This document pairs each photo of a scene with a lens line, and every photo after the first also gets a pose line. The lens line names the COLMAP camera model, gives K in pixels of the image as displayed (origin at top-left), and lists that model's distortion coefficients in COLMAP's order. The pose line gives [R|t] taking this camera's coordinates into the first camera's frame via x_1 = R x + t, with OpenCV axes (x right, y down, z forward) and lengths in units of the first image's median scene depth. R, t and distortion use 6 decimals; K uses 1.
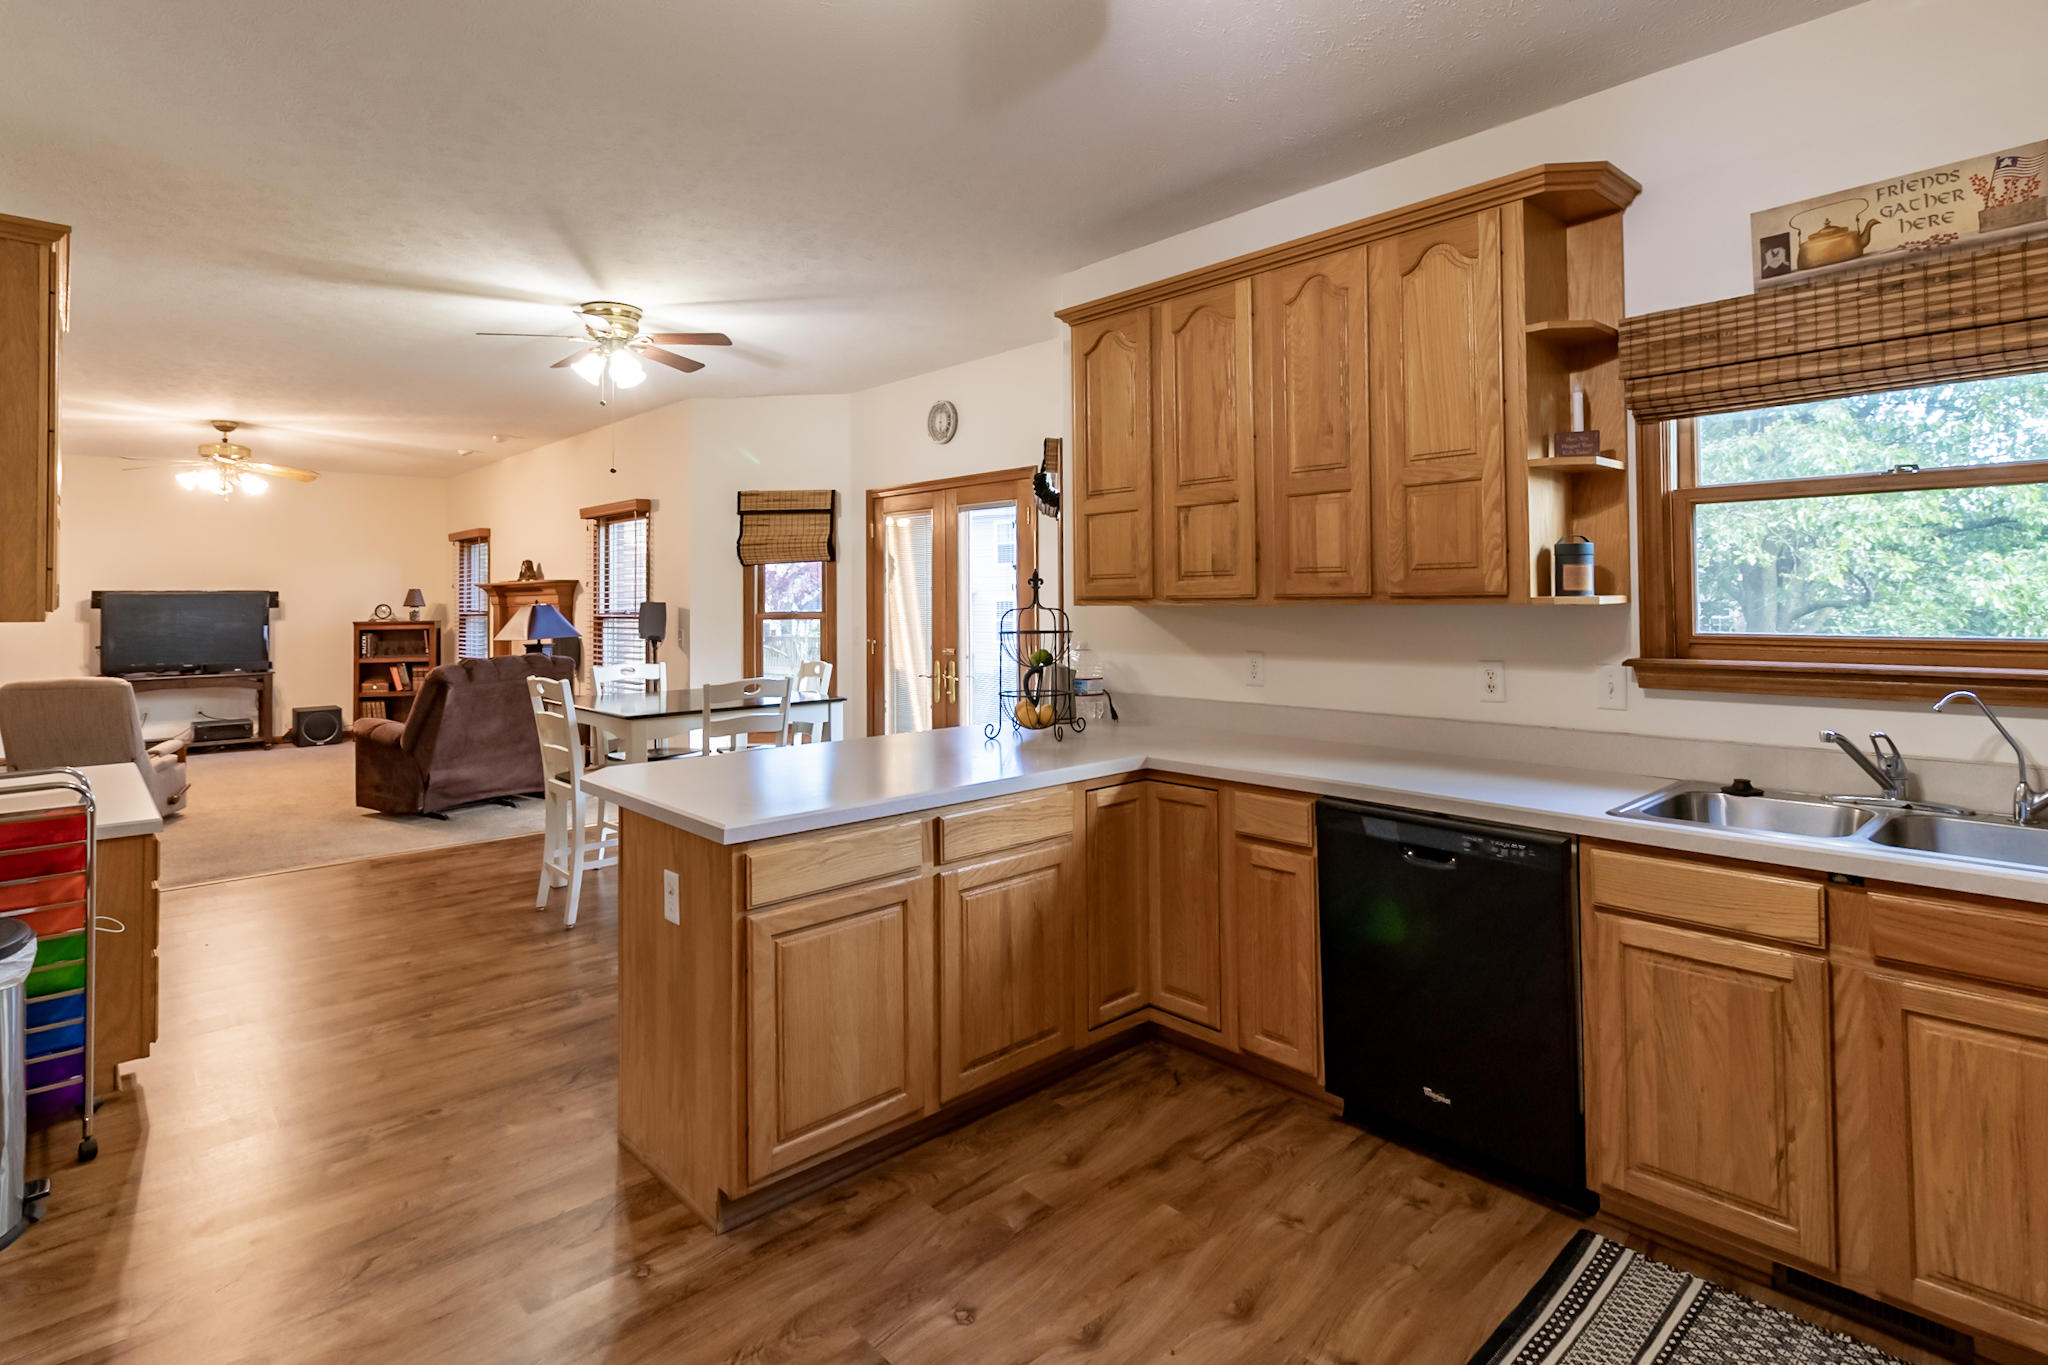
lens RADIAL K [[1051.5, 0, 984.0], [0, 1051.5, 562.1], [0, 0, 1]] dist [-0.011696, 0.000464]
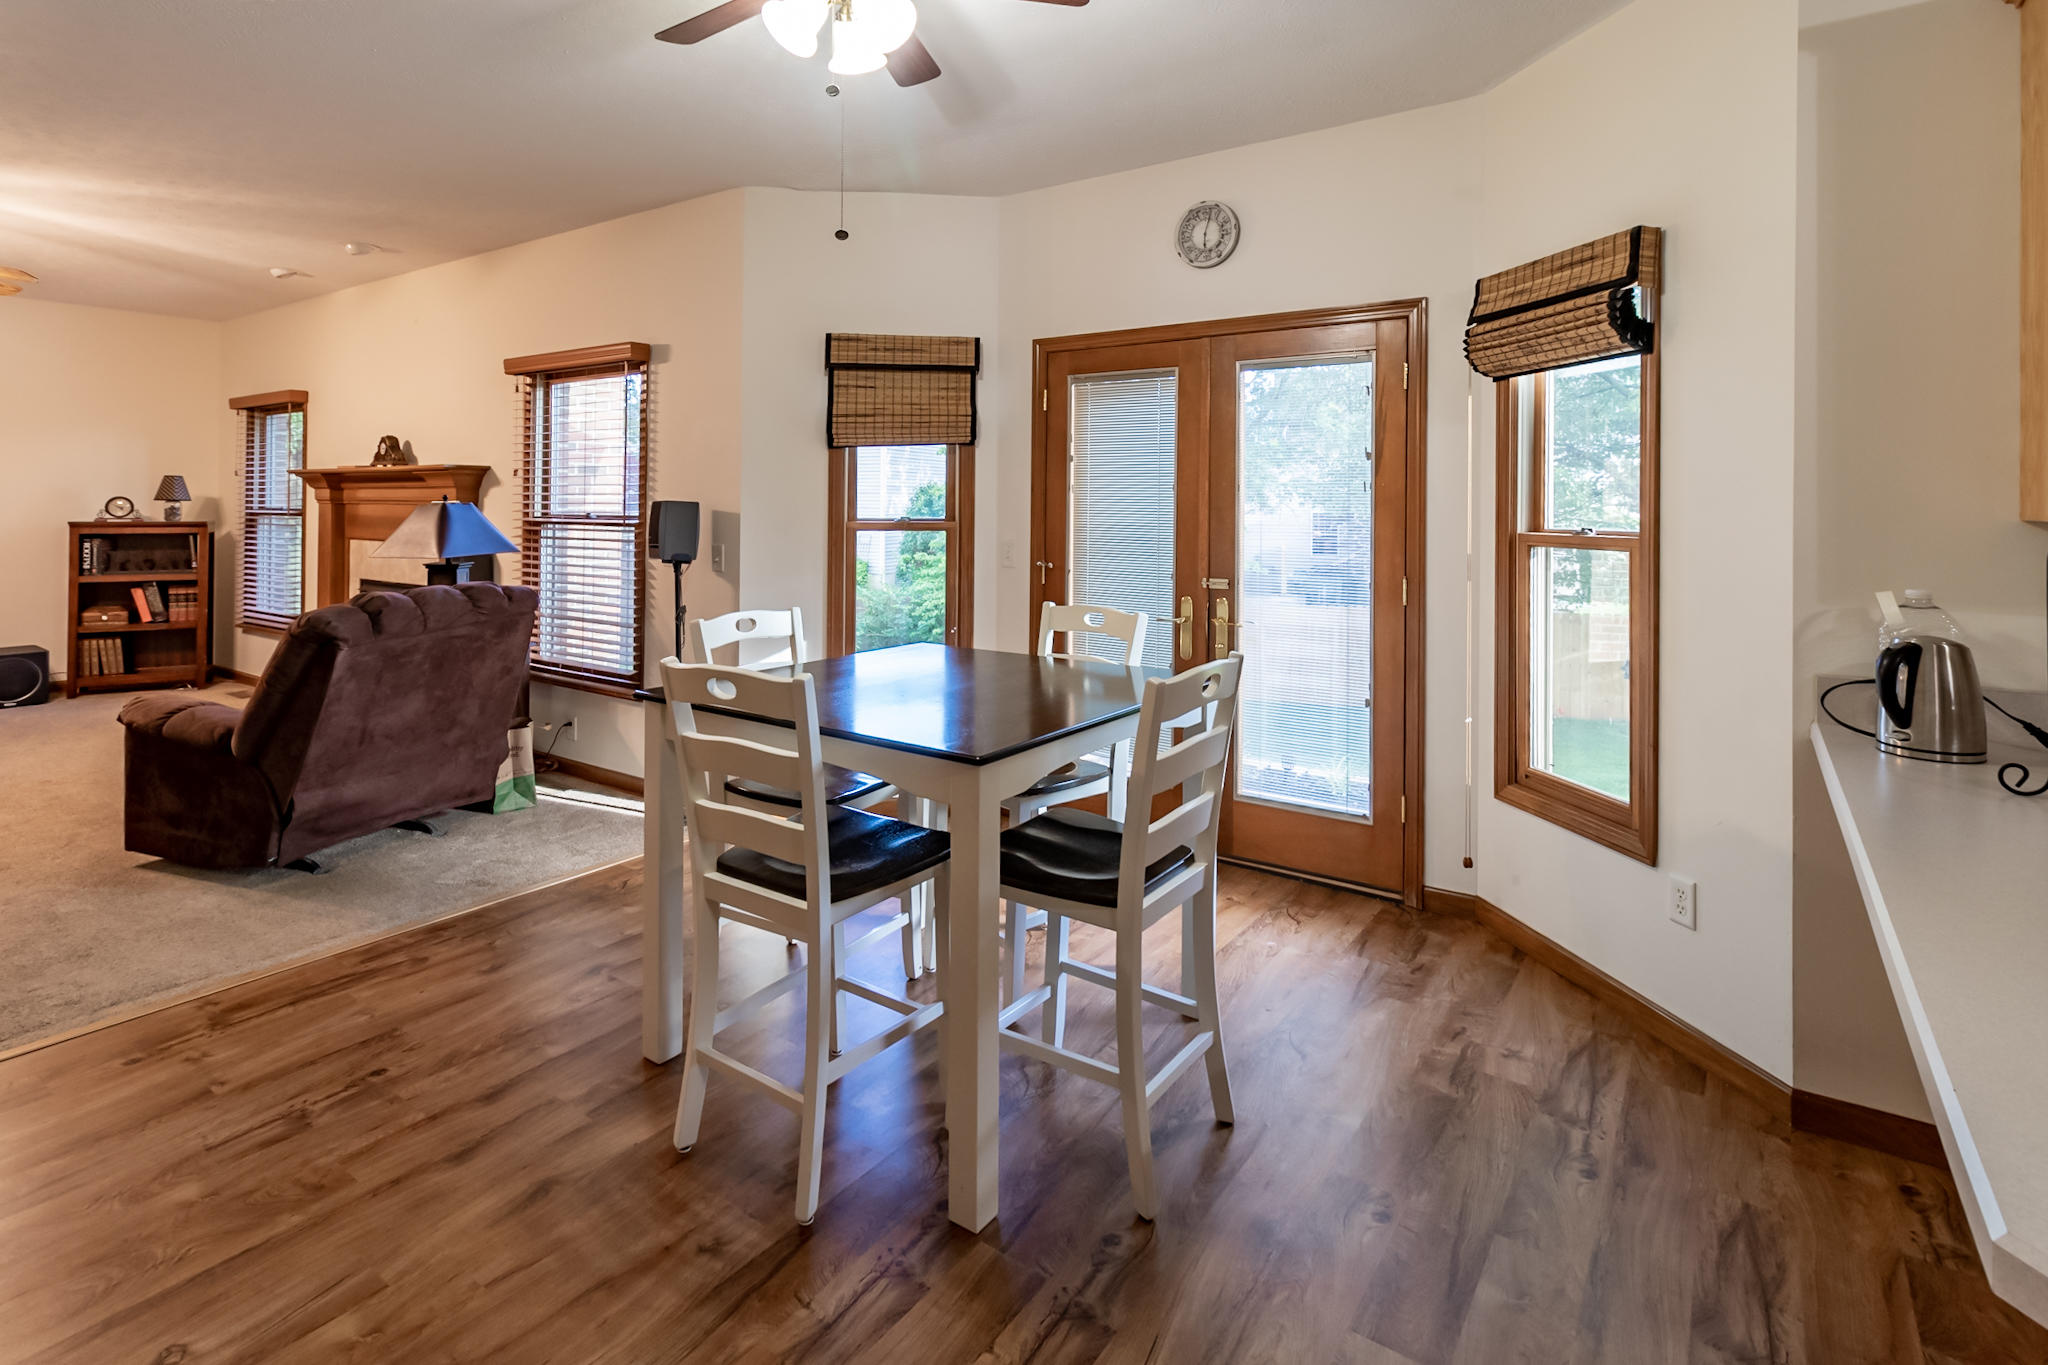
lens RADIAL K [[991.1, 0, 977.0], [0, 991.1, 486.0], [0, 0, 1]] dist [0.004078, -0.000831]
pose [[0.972752, 0.018400, 0.231116, -0.279837], [-0.022962, 0.999591, 0.017065, 0.014569], [-0.230707, -0.021907, 0.972777, 0.373795]]
